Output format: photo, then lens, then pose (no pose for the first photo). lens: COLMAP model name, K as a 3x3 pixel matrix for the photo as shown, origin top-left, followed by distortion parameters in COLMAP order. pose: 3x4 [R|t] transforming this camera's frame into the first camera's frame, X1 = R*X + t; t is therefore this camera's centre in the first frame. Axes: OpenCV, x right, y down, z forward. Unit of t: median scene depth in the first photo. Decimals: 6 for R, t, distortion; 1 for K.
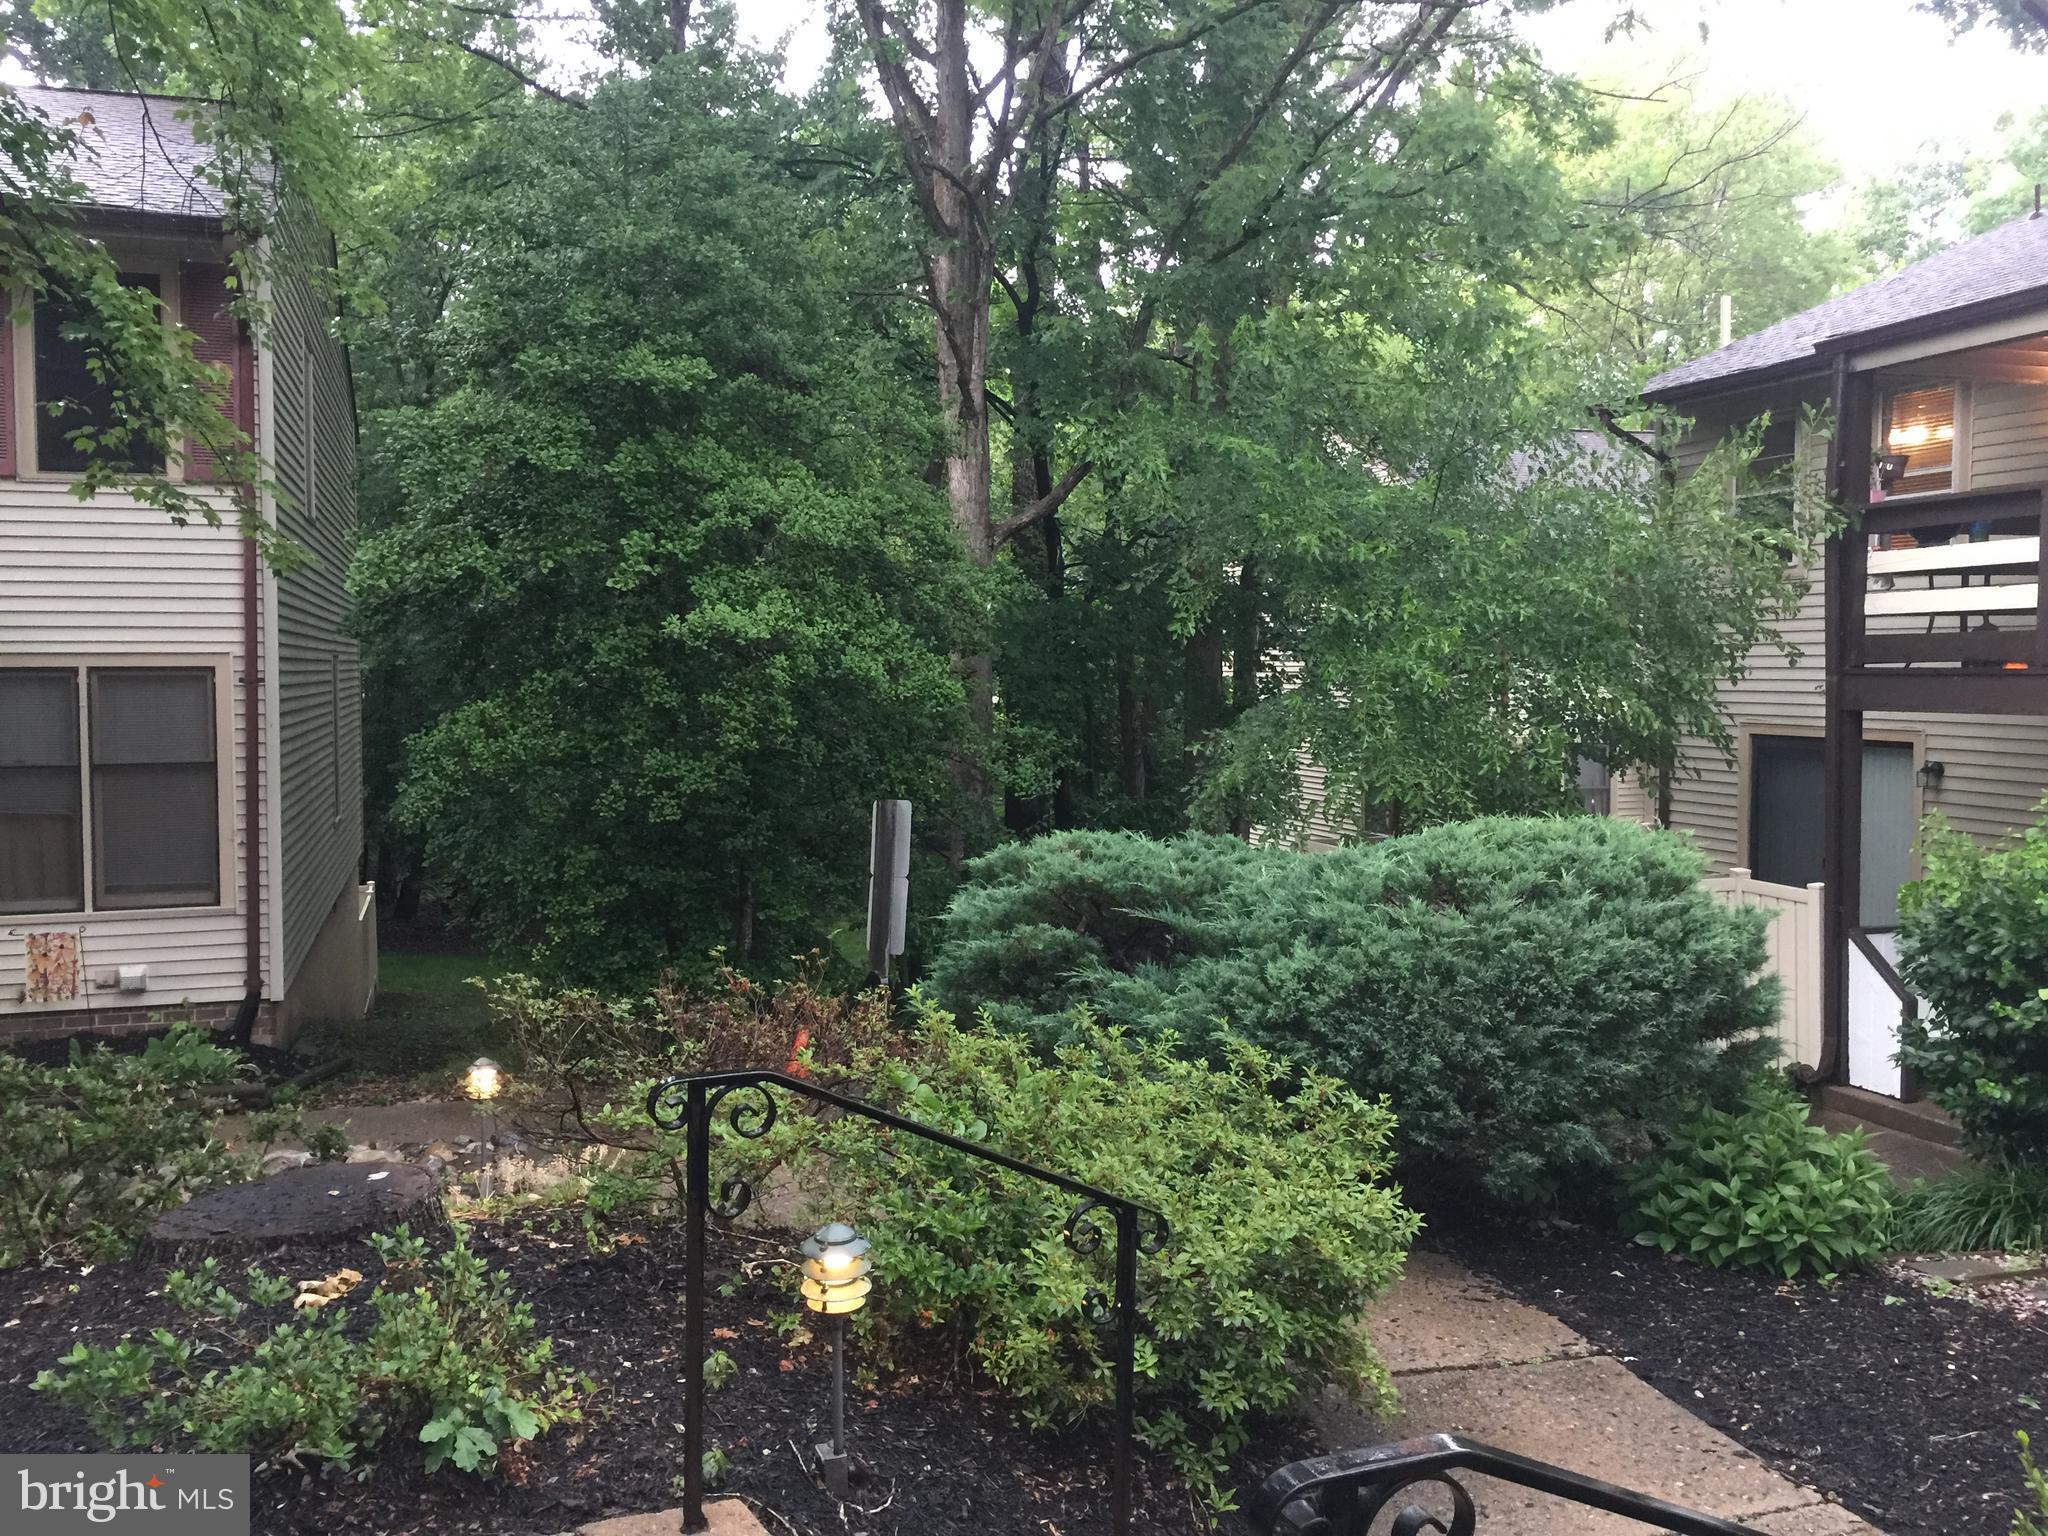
lens RADIAL K [[1696.7, 0, 1024.0], [0, 1696.7, 768.0], [0, 0, 1]] dist [-0.019198, -0.007506]
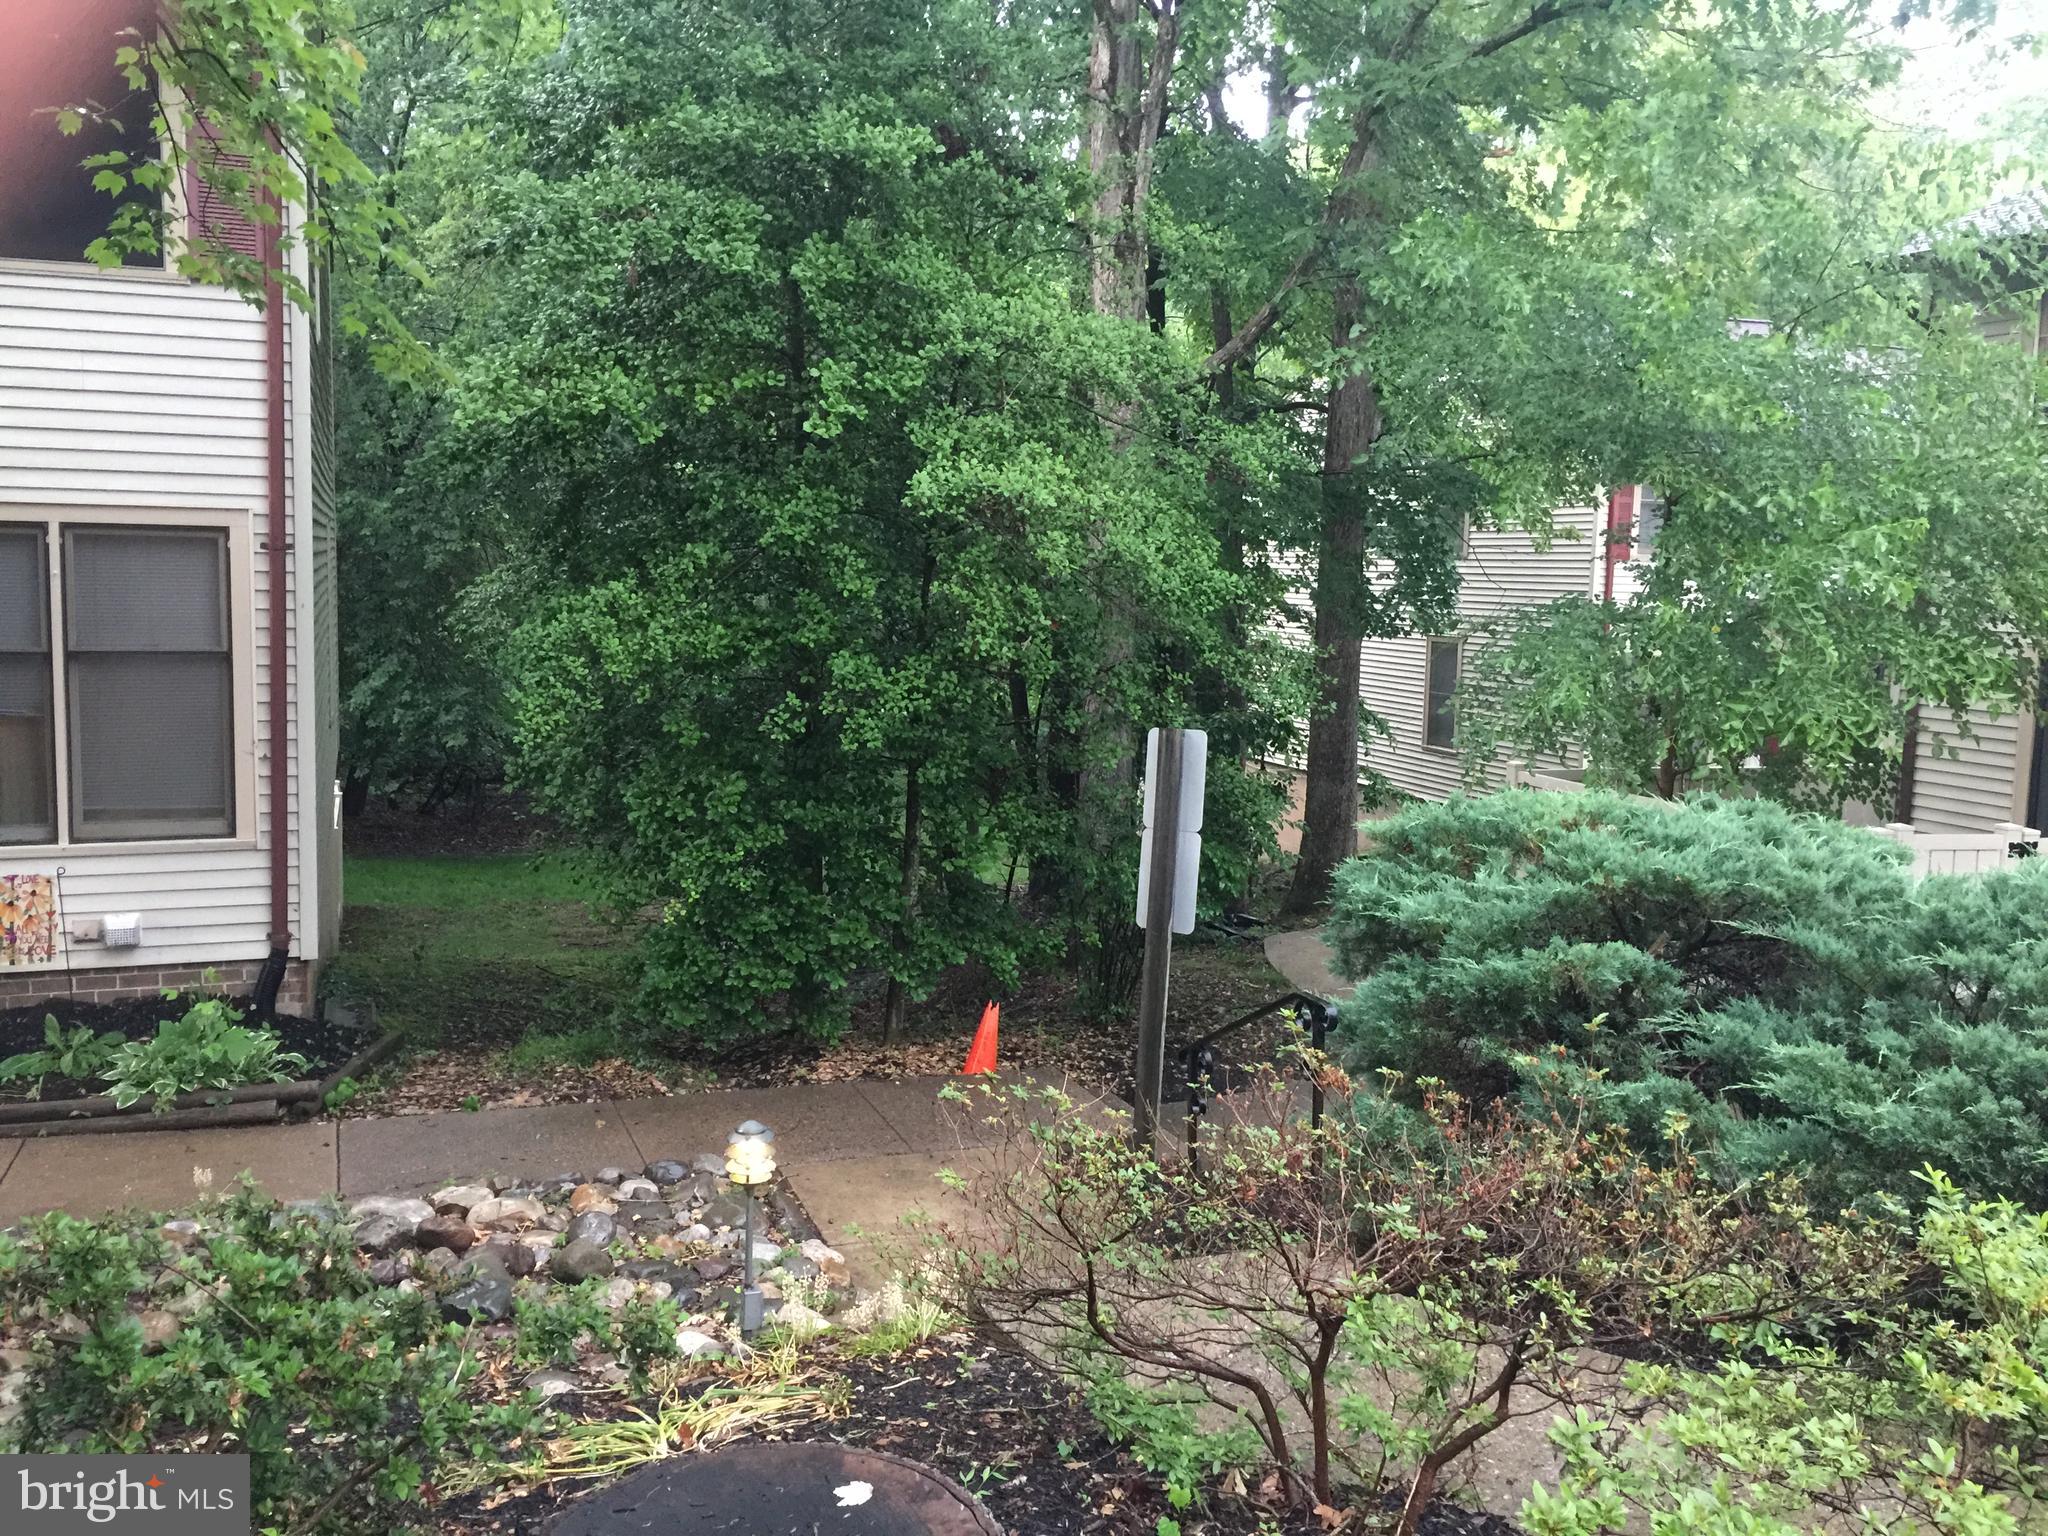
lens RADIAL K [[1735.5, 0, 1024.0], [0, 1735.5, 768.0], [0, 0, 1]] dist [0.006411, -0.014806]
pose [[0.999002, 0.022069, 0.038832, -0.151905], [-0.024400, 0.997863, 0.060609, -0.007752], [-0.037411, -0.061496, 0.997406, 0.200576]]
